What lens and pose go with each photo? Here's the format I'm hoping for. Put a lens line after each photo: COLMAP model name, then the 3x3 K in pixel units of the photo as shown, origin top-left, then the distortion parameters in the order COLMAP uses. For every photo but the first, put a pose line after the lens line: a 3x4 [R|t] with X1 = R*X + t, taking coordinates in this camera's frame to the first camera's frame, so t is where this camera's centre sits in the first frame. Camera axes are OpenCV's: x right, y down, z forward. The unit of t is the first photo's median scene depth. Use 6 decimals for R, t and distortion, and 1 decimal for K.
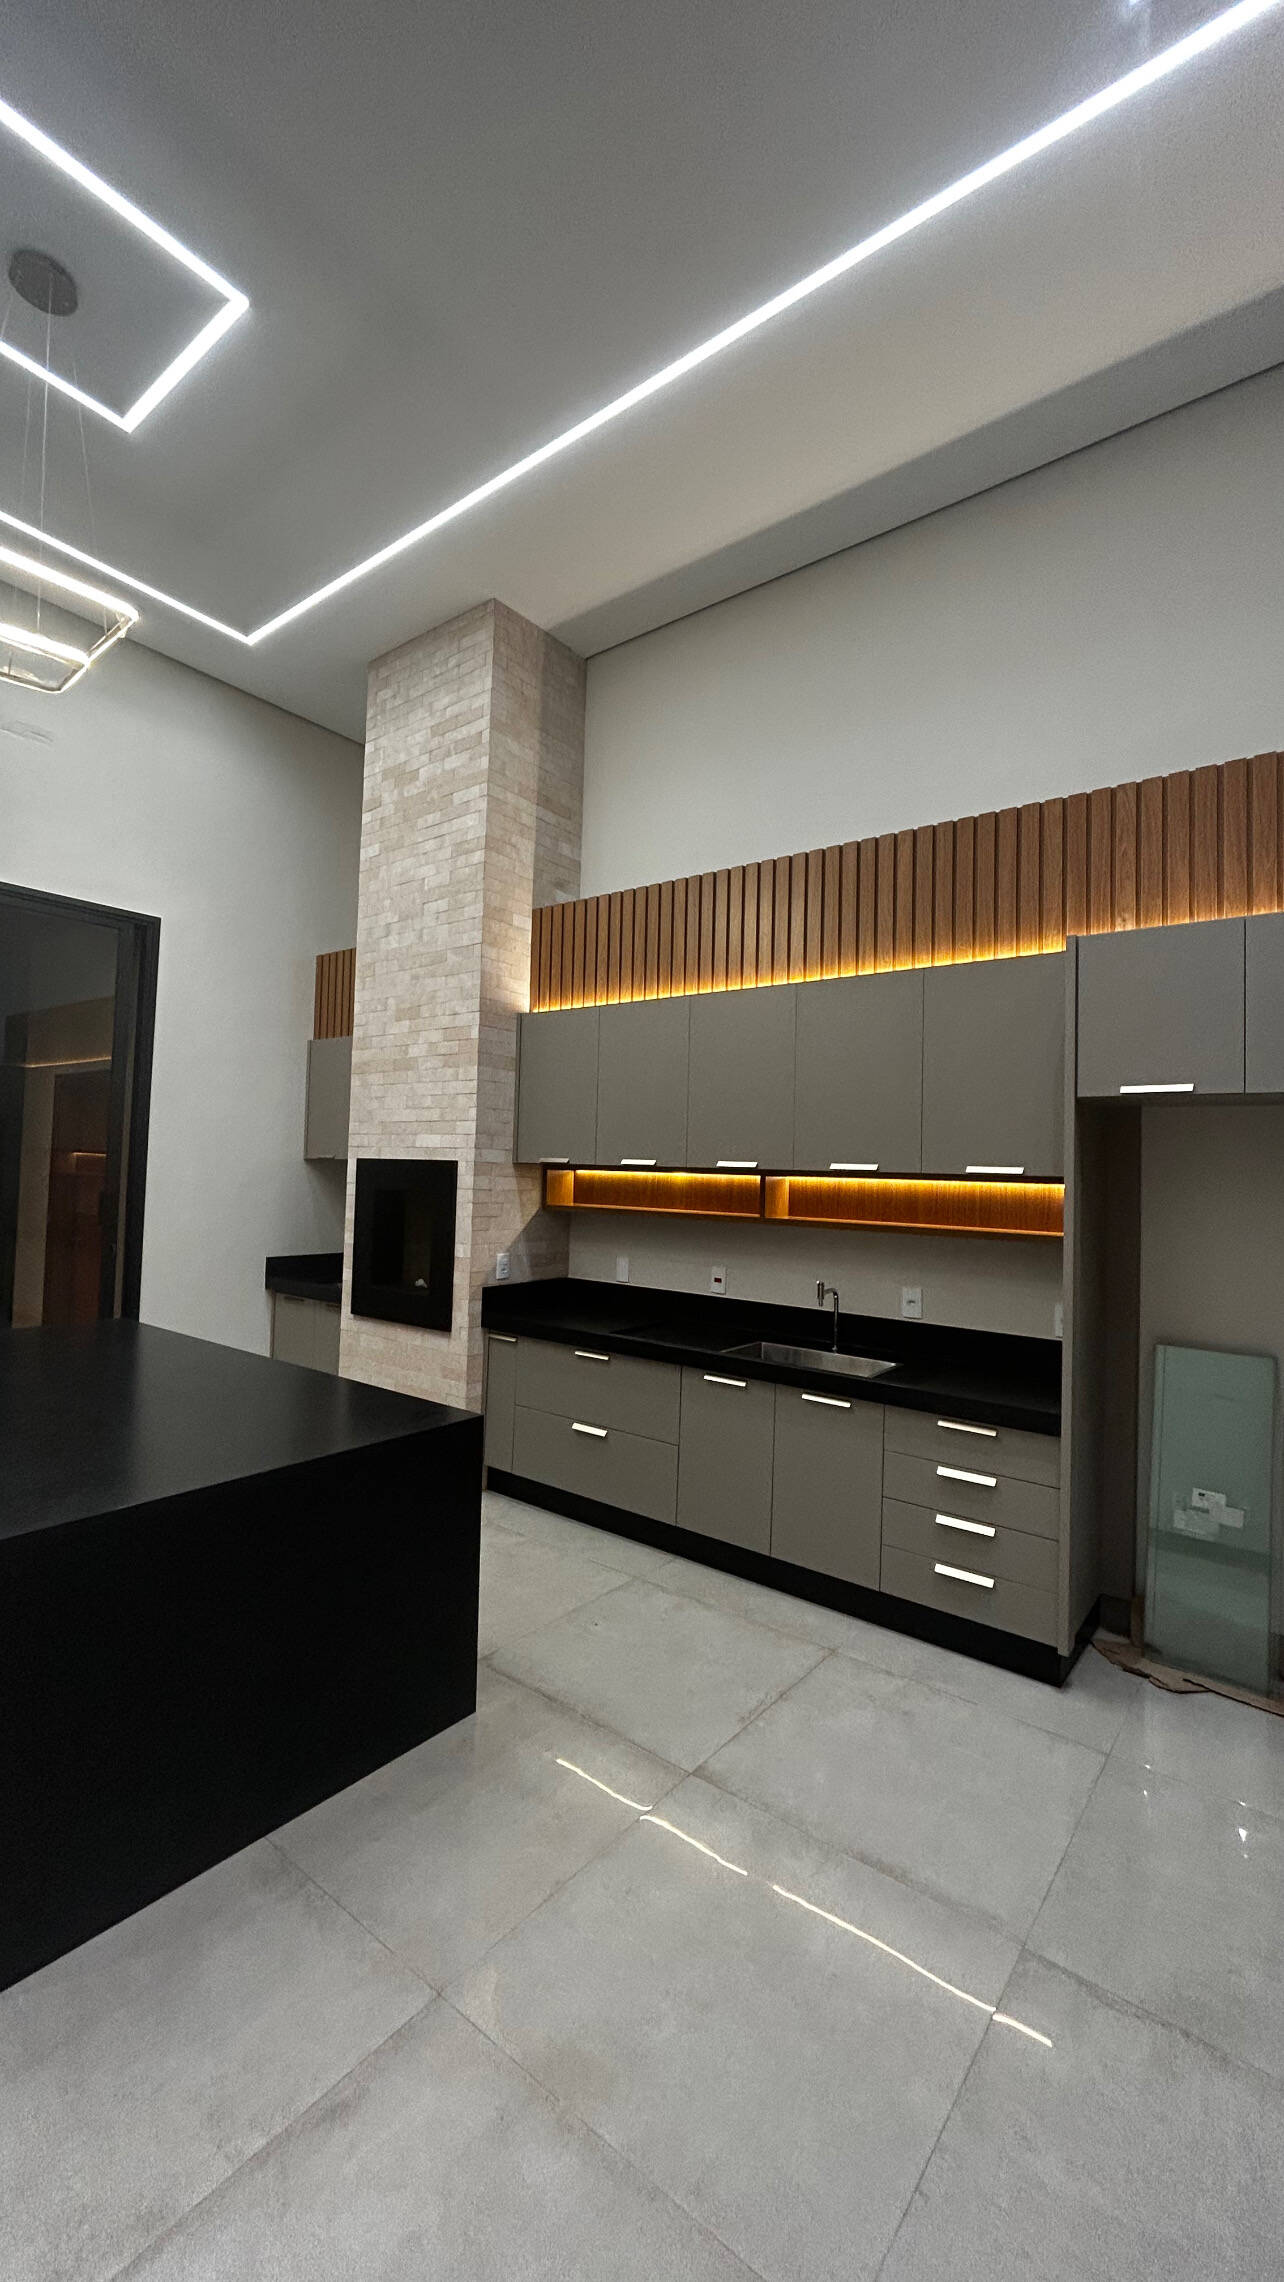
lens RADIAL K [[922.3, 0, 642.0], [0, 922.3, 1141.0], [0, 0, 1]] dist [-0.000906, -0.000017]
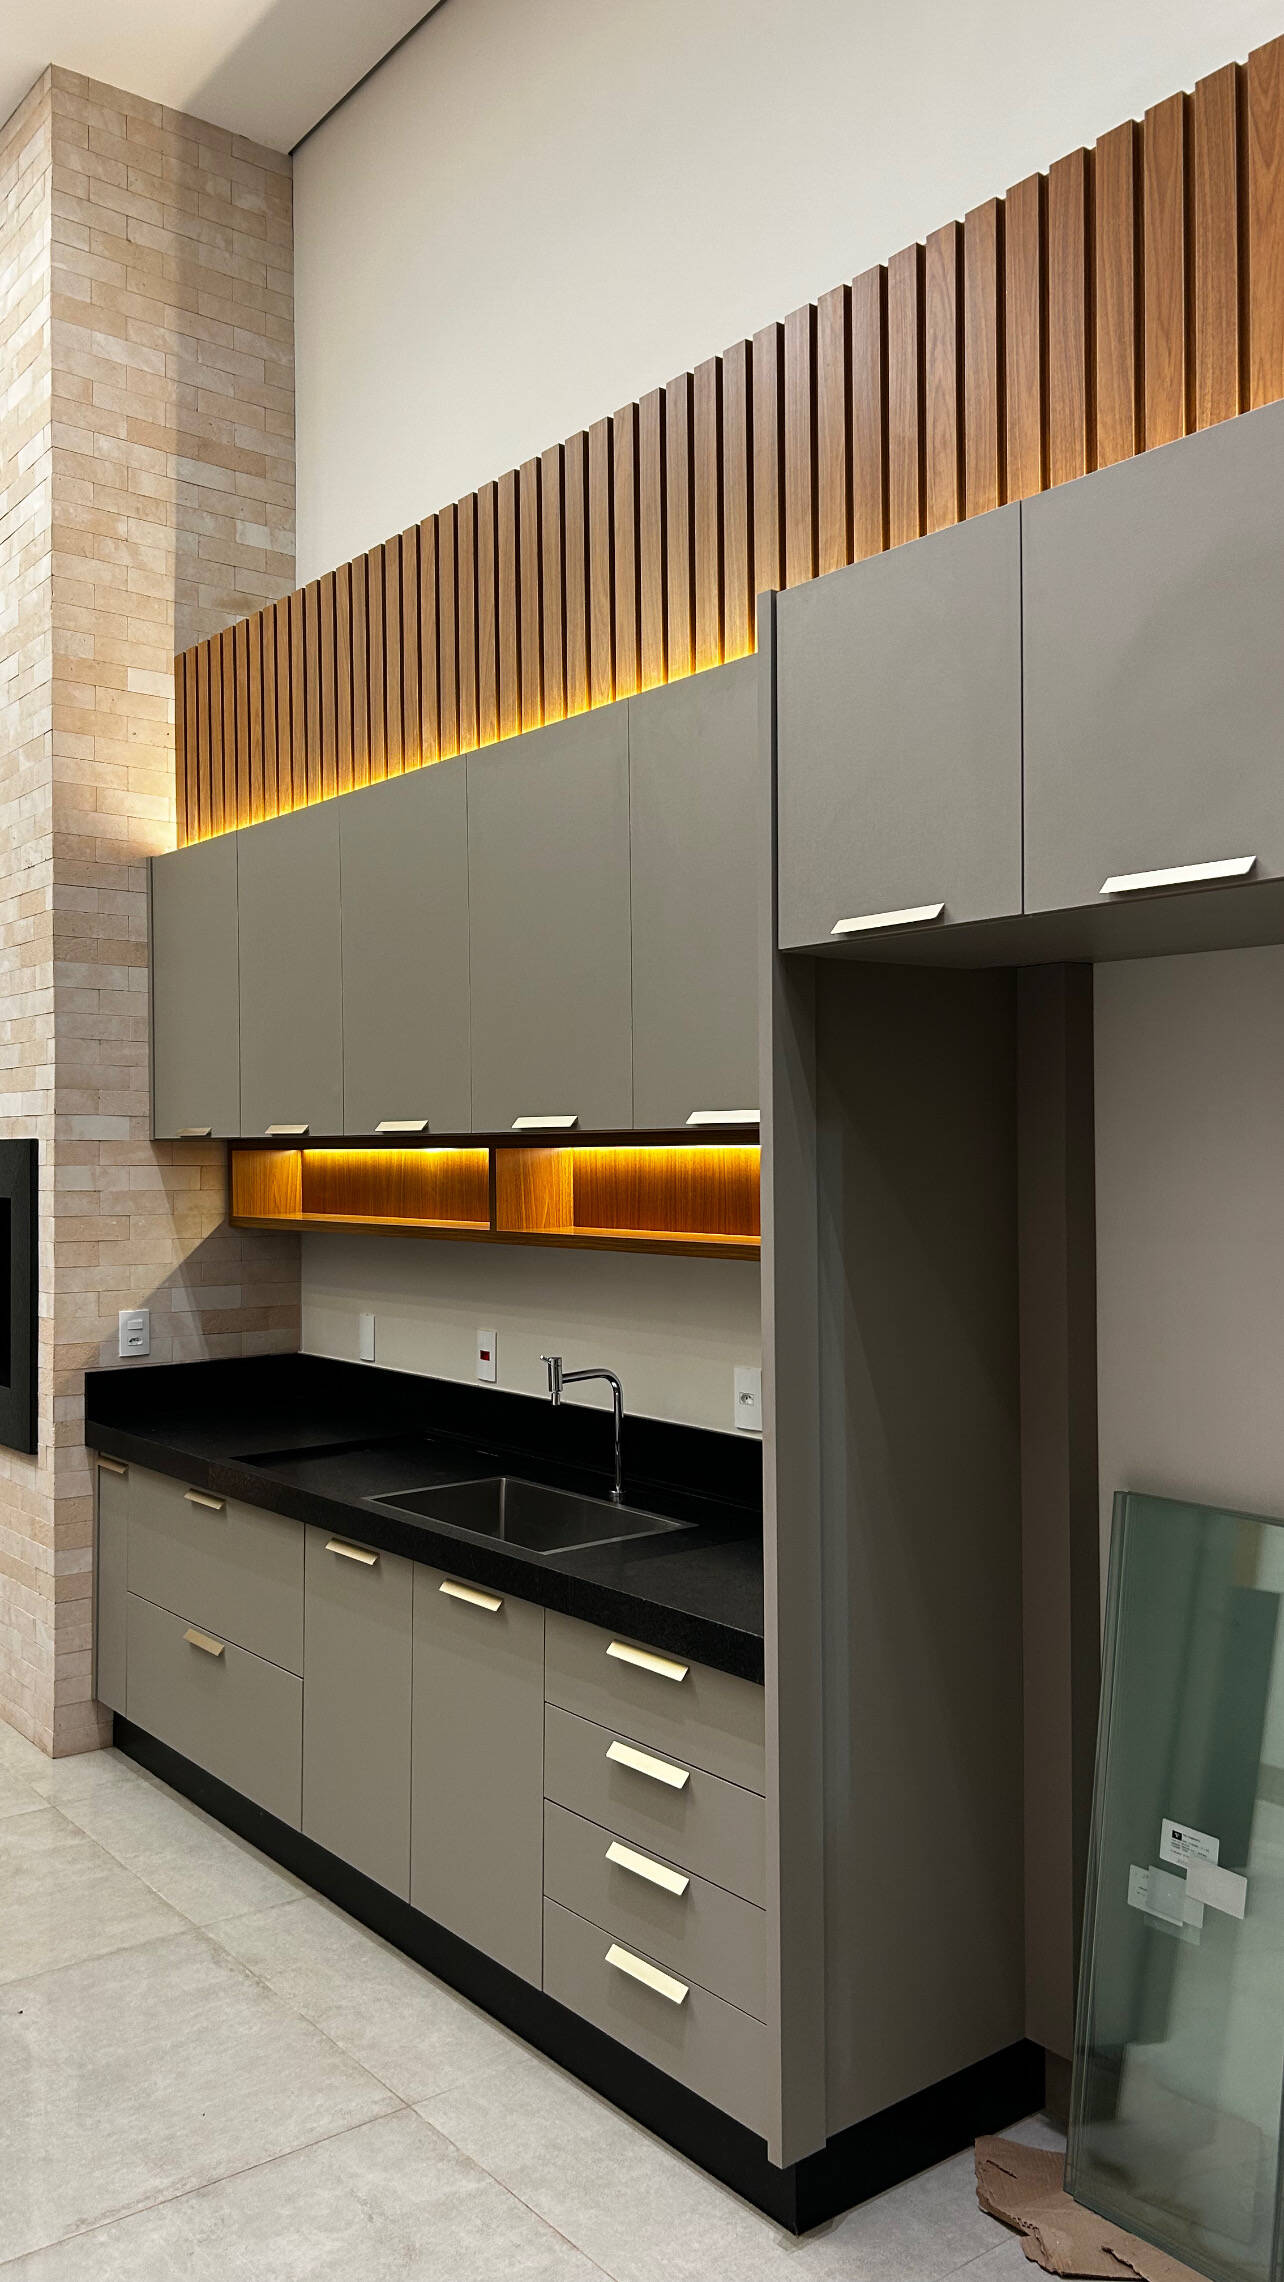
lens RADIAL K [[1738.3, 0, 642.0], [0, 1738.3, 1141.0], [0, 0, 1]] dist [0.033084, -0.001570]
pose [[0.970292, -0.035084, -0.239380, 0.378235], [0.040711, 0.998998, 0.018598, 0.017285], [0.238488, -0.027791, 0.970748, 0.089044]]
